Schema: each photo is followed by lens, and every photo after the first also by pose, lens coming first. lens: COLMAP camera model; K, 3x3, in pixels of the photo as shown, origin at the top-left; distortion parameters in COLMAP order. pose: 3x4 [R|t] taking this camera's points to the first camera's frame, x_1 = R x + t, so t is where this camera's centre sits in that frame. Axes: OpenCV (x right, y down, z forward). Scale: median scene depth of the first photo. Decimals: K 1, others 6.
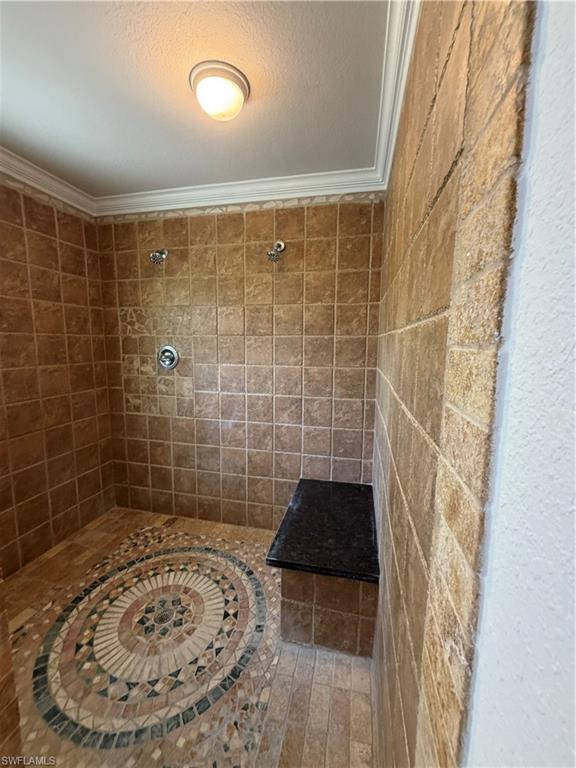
lens RADIAL K [[307.6, 0, 287.2], [0, 307.6, 381.5], [0, 0, 1]] dist [0.000882, 0.000608]
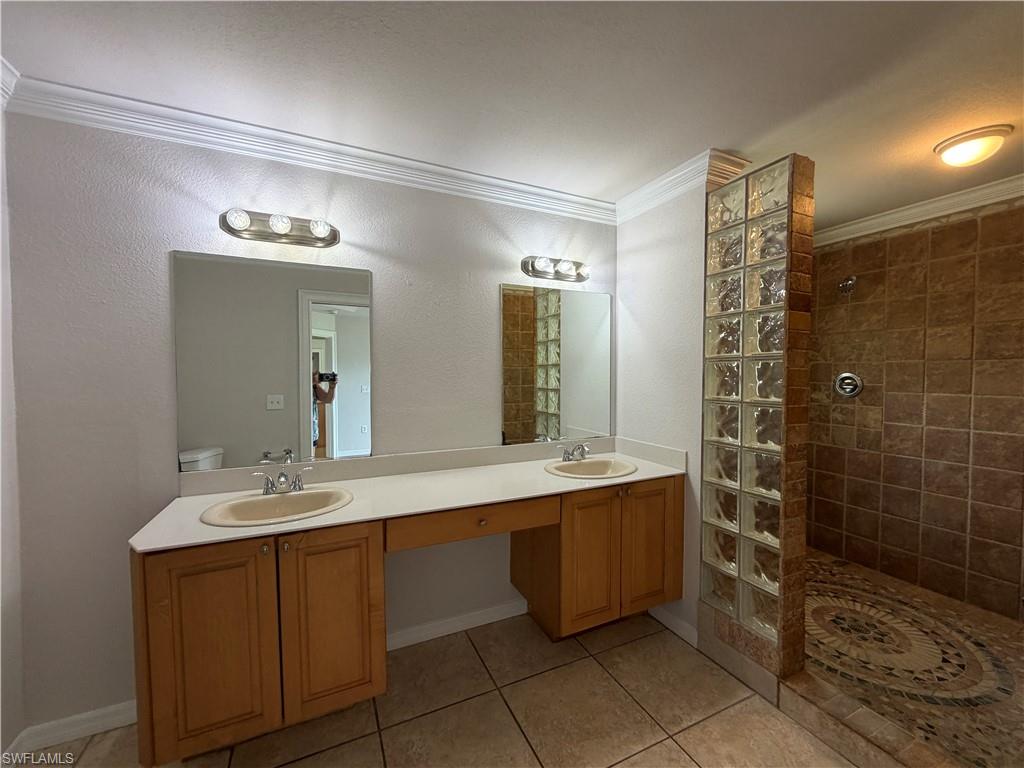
lens RADIAL K [[409.0, 0, 510.5], [0, 409.0, 385.2], [0, 0, 1]] dist [-0.000021, 0.000688]
pose [[0.616714, 0.015084, -0.787043, -0.038534], [-0.090439, 0.994554, -0.051806, 0.092561], [0.781975, 0.103129, 0.614719, -0.670232]]
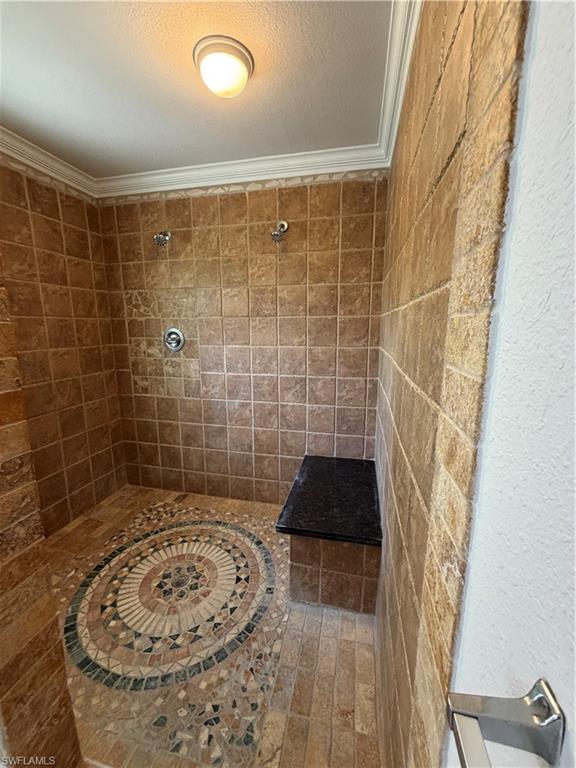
lens RADIAL K [[307.6, 0, 287.2], [0, 307.6, 381.5], [0, 0, 1]] dist [0.000882, 0.000608]
pose [[0.999926, -0.011848, -0.002767, -0.013118], [0.011976, 0.998579, 0.051935, 0.012830], [0.002148, -0.051964, 0.998647, -0.026376]]
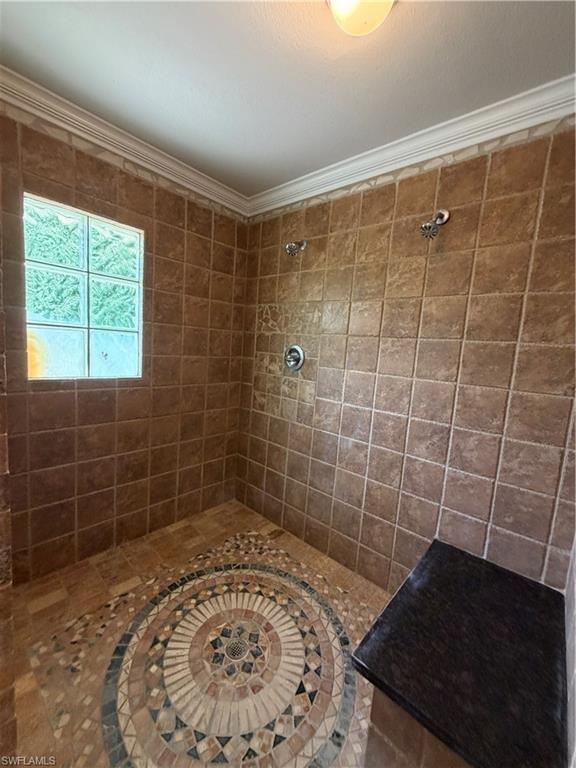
lens RADIAL K [[307.6, 0, 287.2], [0, 307.6, 381.5], [0, 0, 1]] dist [0.000882, 0.000608]
pose [[0.876843, 0.110545, -0.467896, 0.038178], [-0.123386, 0.992354, 0.003226, -0.008148], [0.464675, 0.054903, 0.883778, 0.197170]]
